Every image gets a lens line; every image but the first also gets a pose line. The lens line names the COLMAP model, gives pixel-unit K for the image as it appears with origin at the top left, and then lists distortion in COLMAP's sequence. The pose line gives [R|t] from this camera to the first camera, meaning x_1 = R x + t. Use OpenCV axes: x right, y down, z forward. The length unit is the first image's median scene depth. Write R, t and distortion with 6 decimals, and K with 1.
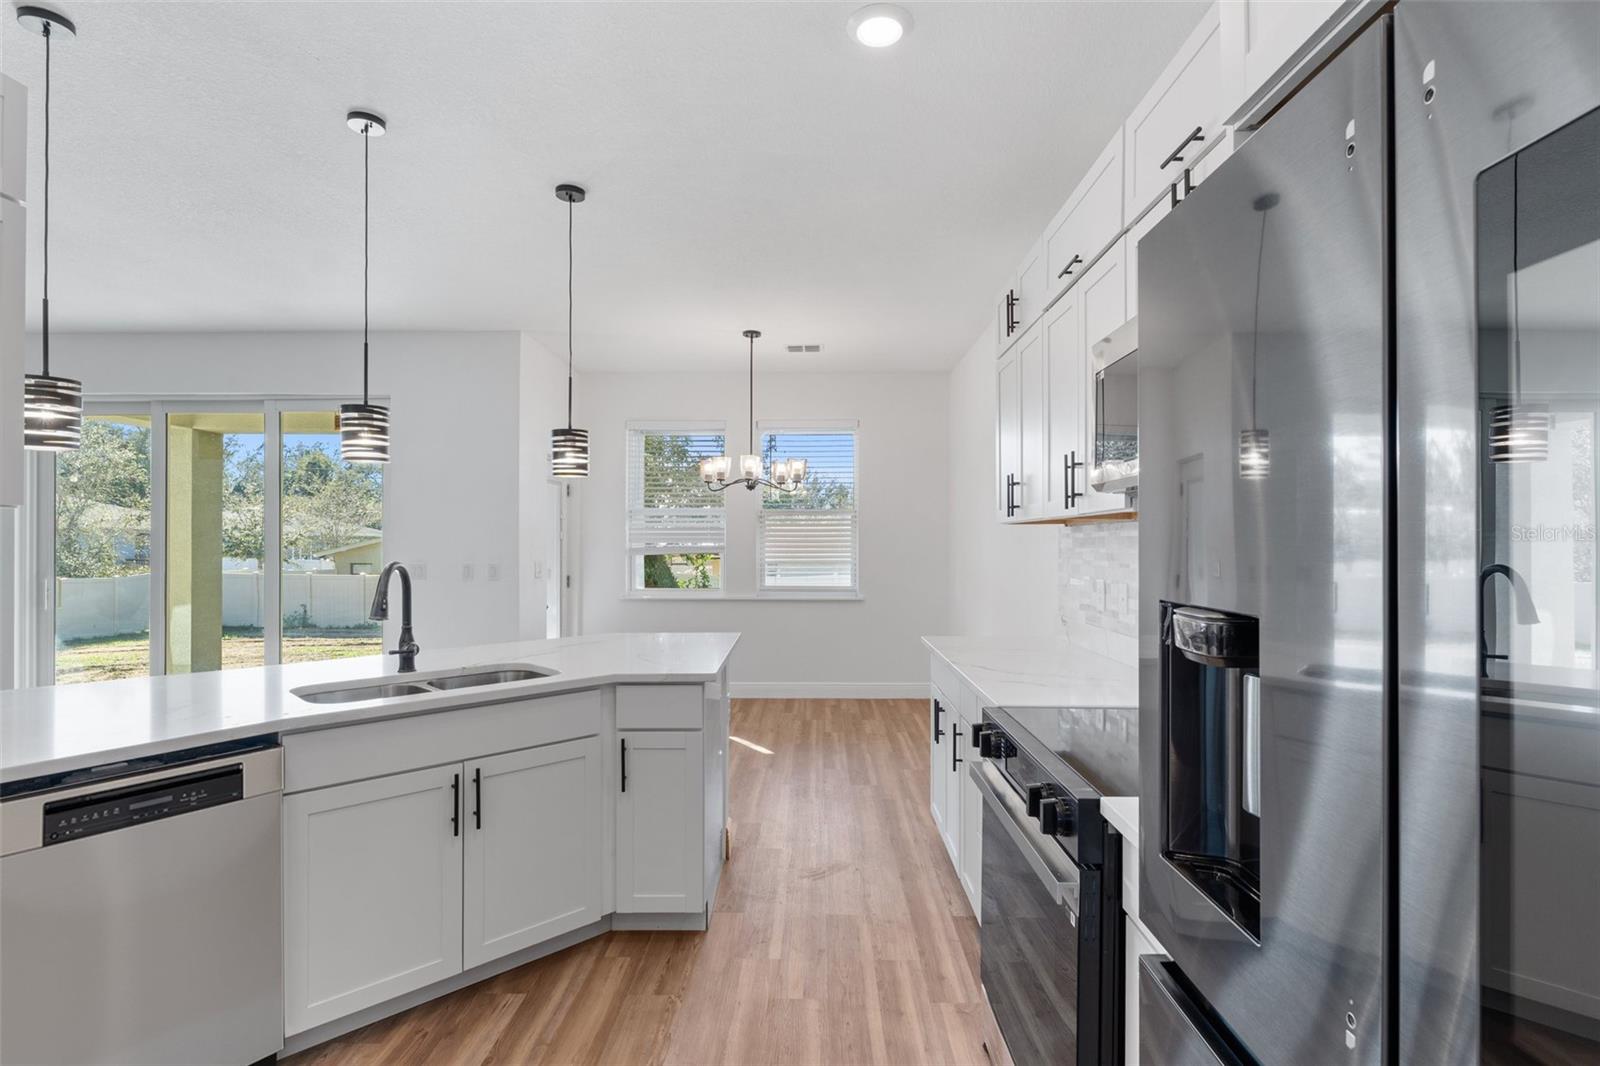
lens RADIAL K [[776.2, 0, 803.1], [0, 776.2, 535.8], [0, 0, 1]] dist [-0.004371, -0.000652]
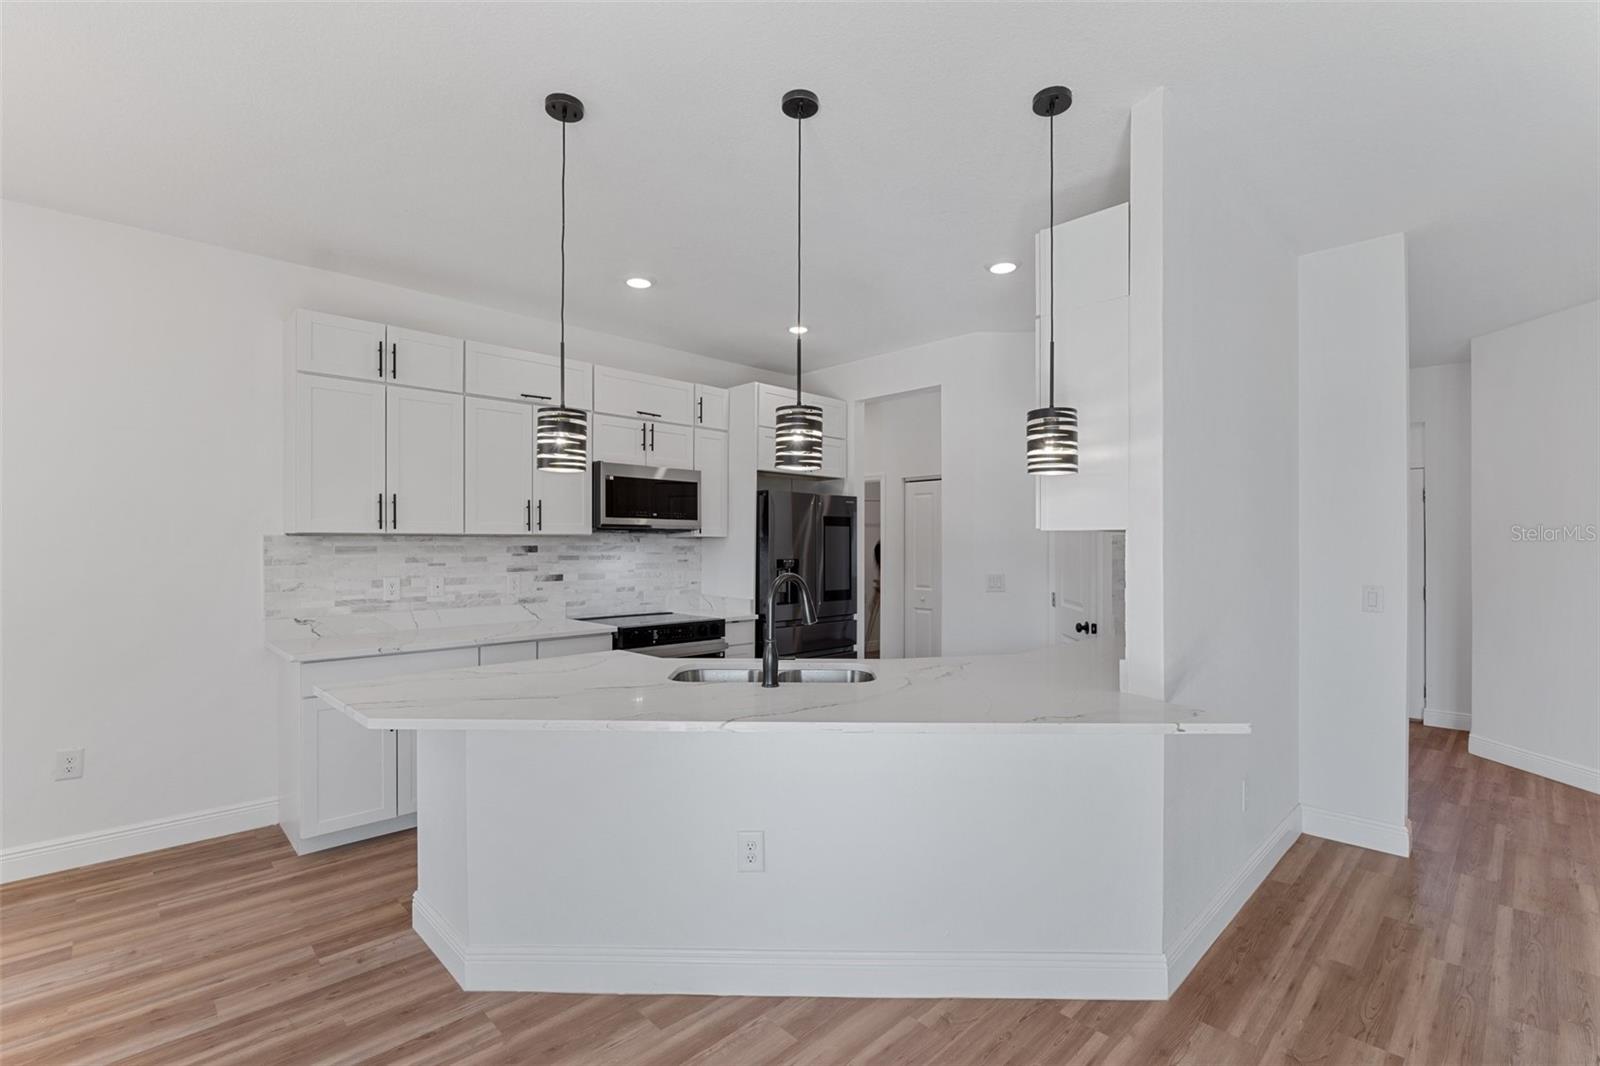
lens RADIAL K [[719.8, 0, 800.7], [0, 719.8, 540.7], [0, 0, 1]] dist [-0.000294, -0.004159]
pose [[-0.708495, 0.000657, 0.705716, -0.979823], [-0.006484, 0.999951, -0.007440, -0.002456], [-0.705686, -0.009847, -0.708456, 1.343013]]
